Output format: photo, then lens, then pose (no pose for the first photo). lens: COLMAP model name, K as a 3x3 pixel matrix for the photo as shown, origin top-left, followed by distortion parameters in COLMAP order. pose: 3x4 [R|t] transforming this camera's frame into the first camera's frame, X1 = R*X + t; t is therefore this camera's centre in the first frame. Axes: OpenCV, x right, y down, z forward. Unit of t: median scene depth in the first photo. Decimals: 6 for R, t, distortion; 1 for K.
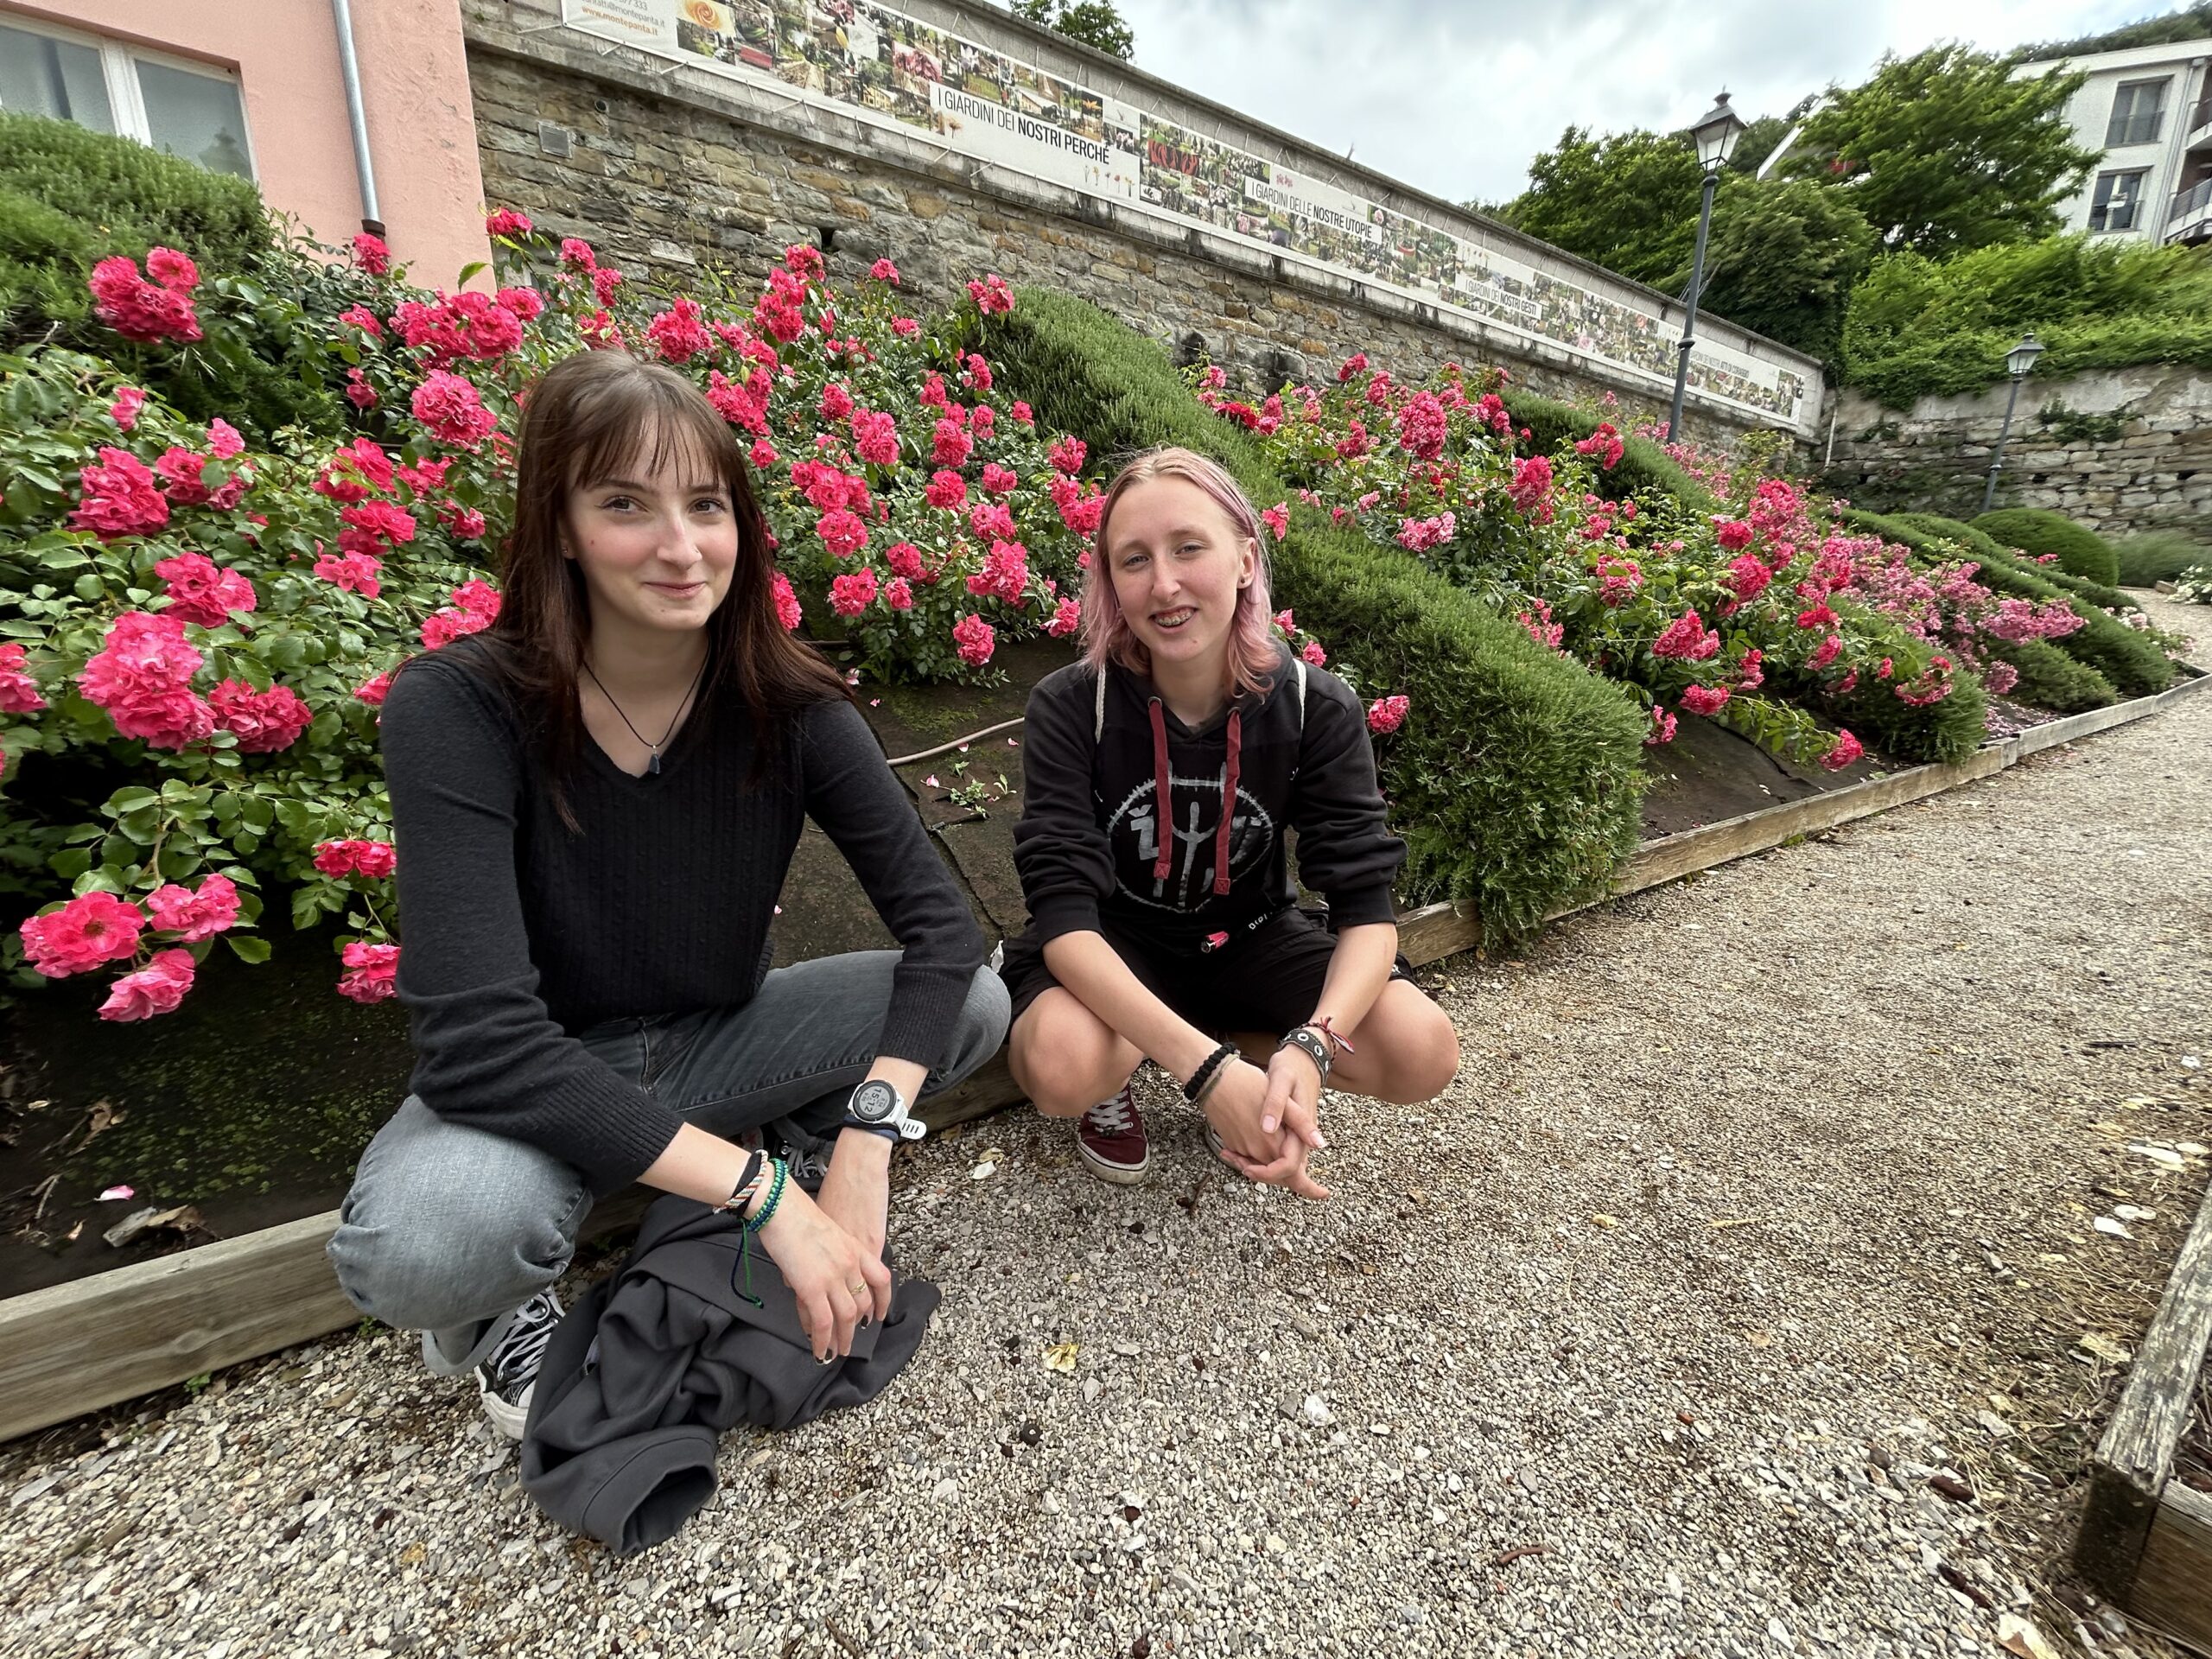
lens RADIAL K [[887.4, 0, 1097.3], [0, 887.4, 855.2], [0, 0, 1]] dist [-0.031681, -0.000712]
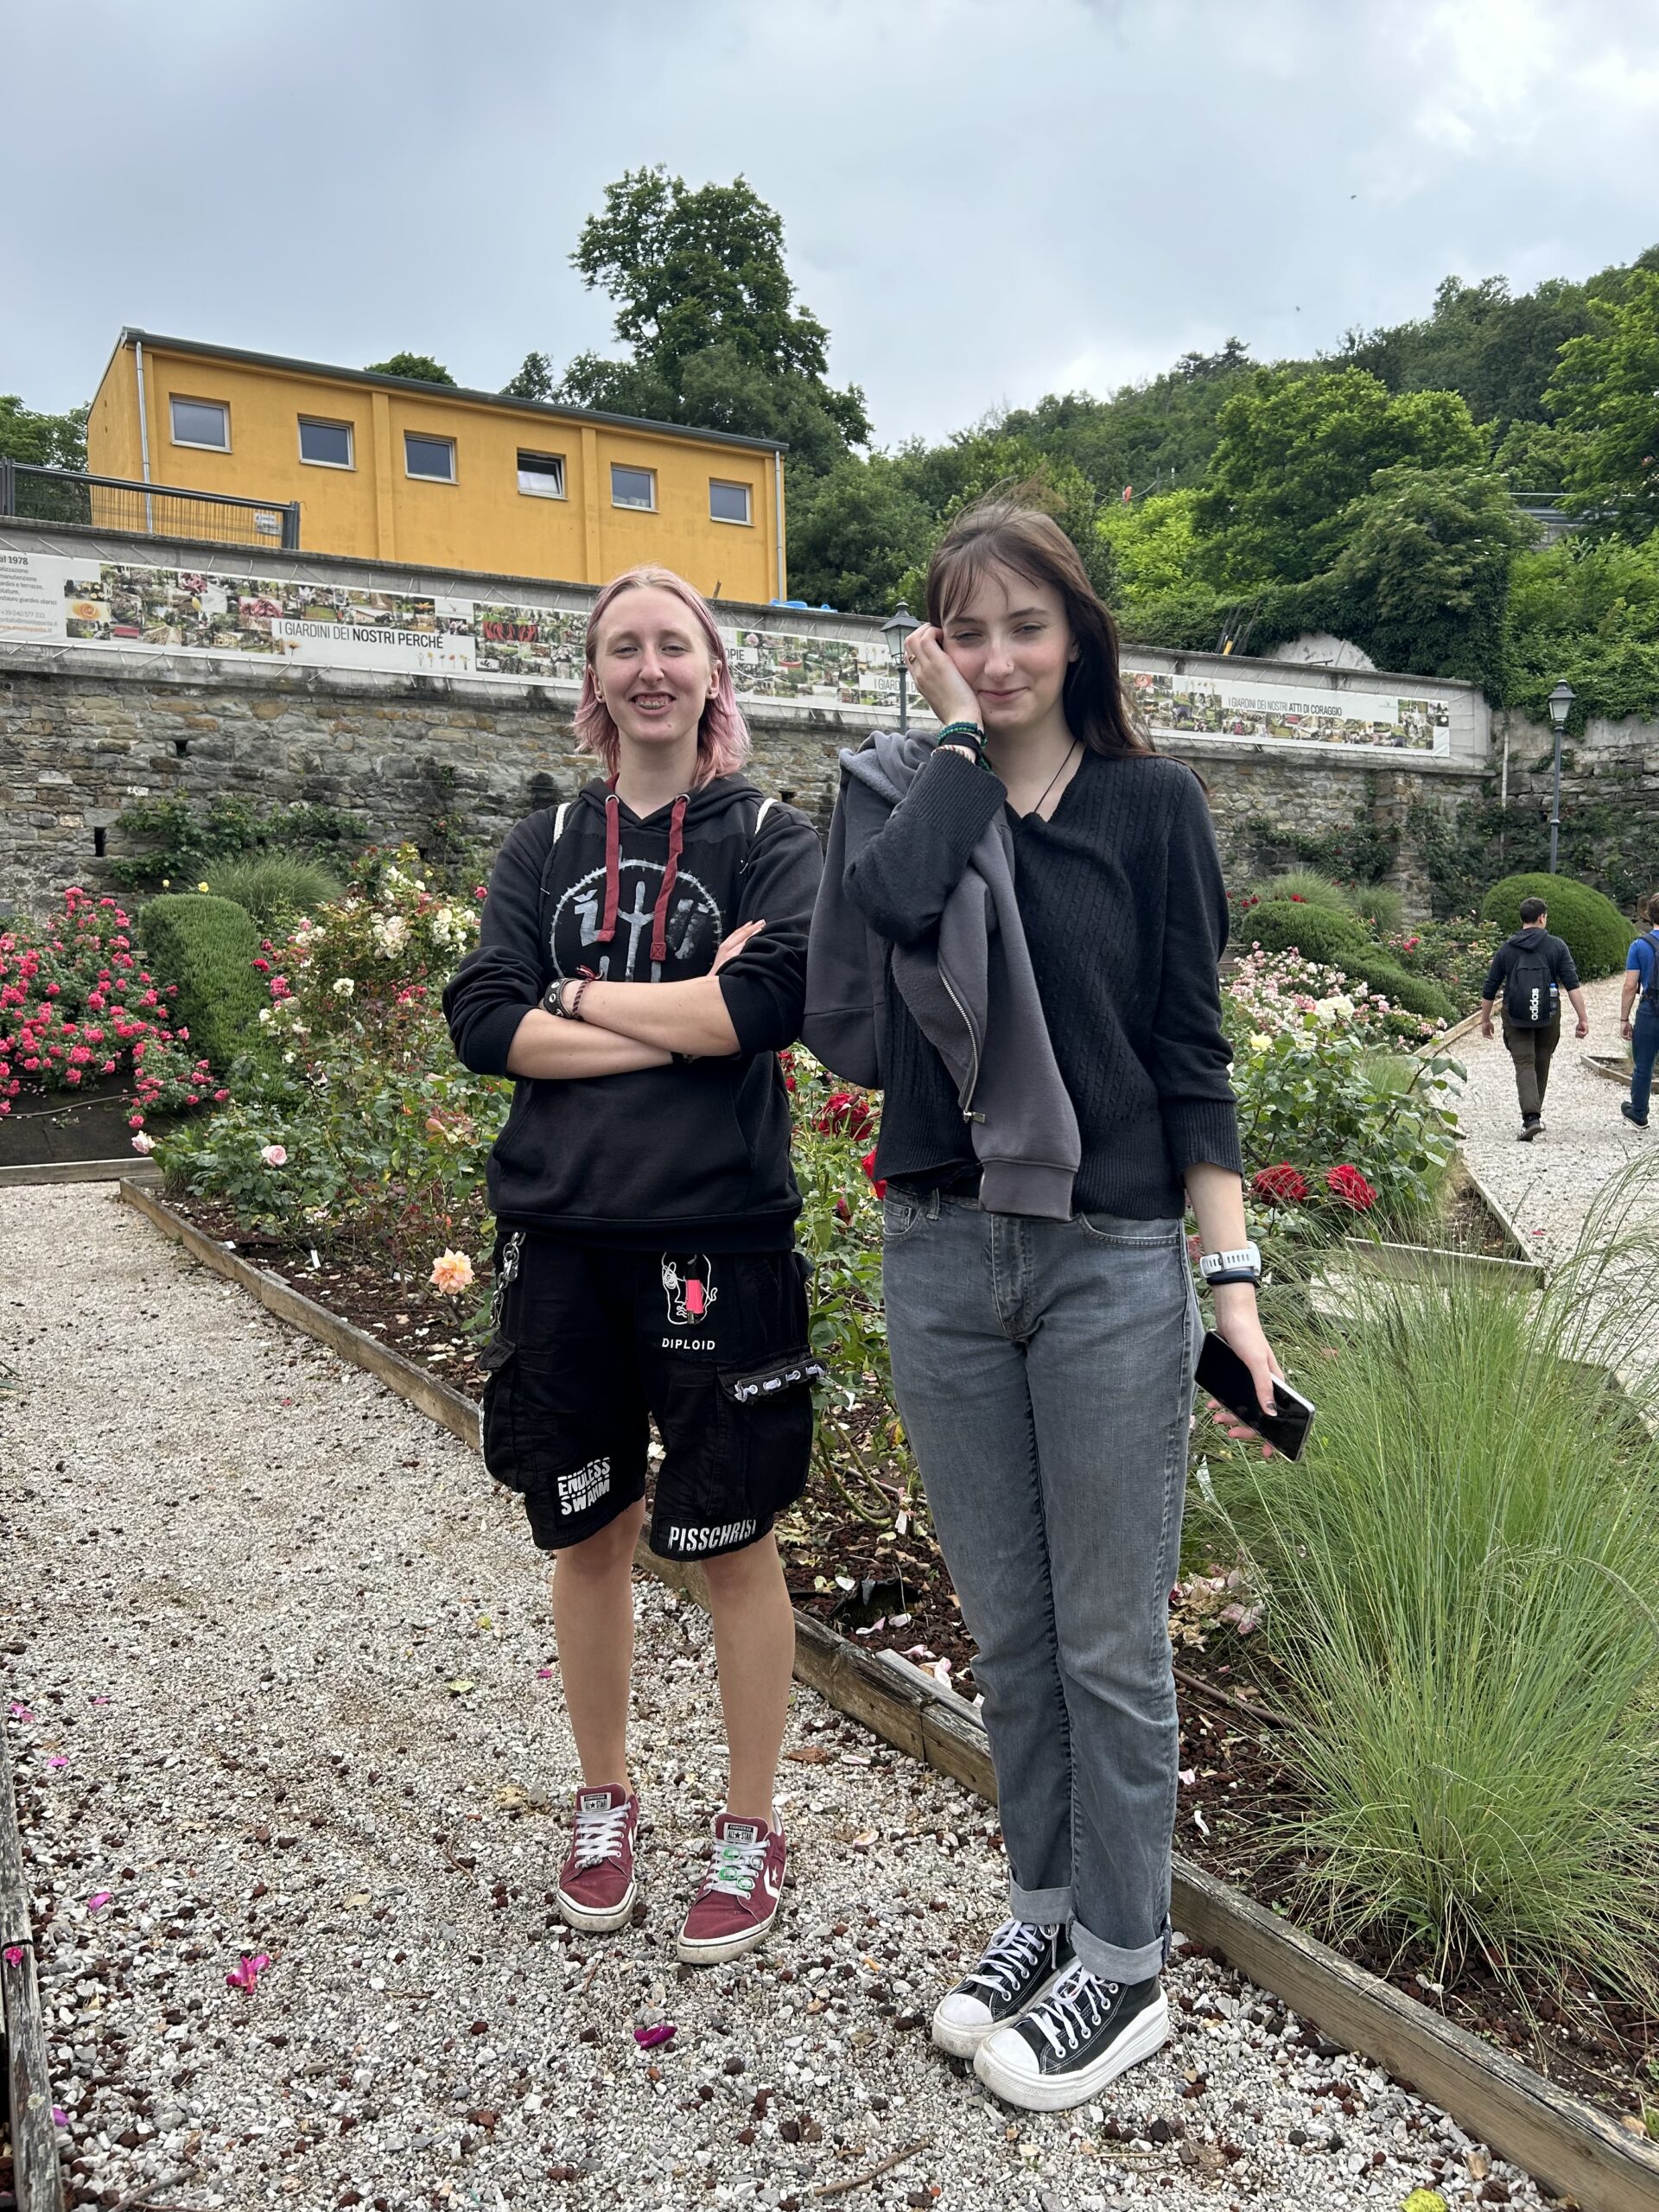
lens RADIAL K [[1675.5, 0, 838.6], [0, 1675.5, 1067.1], [0, 0, 1]] dist [-0.102998, -0.008184]
pose [[0.998474, -0.021369, -0.050921, 0.656071], [0.010973, 0.980485, -0.196285, 0.173363], [0.054122, 0.195427, 0.979224, -1.018316]]
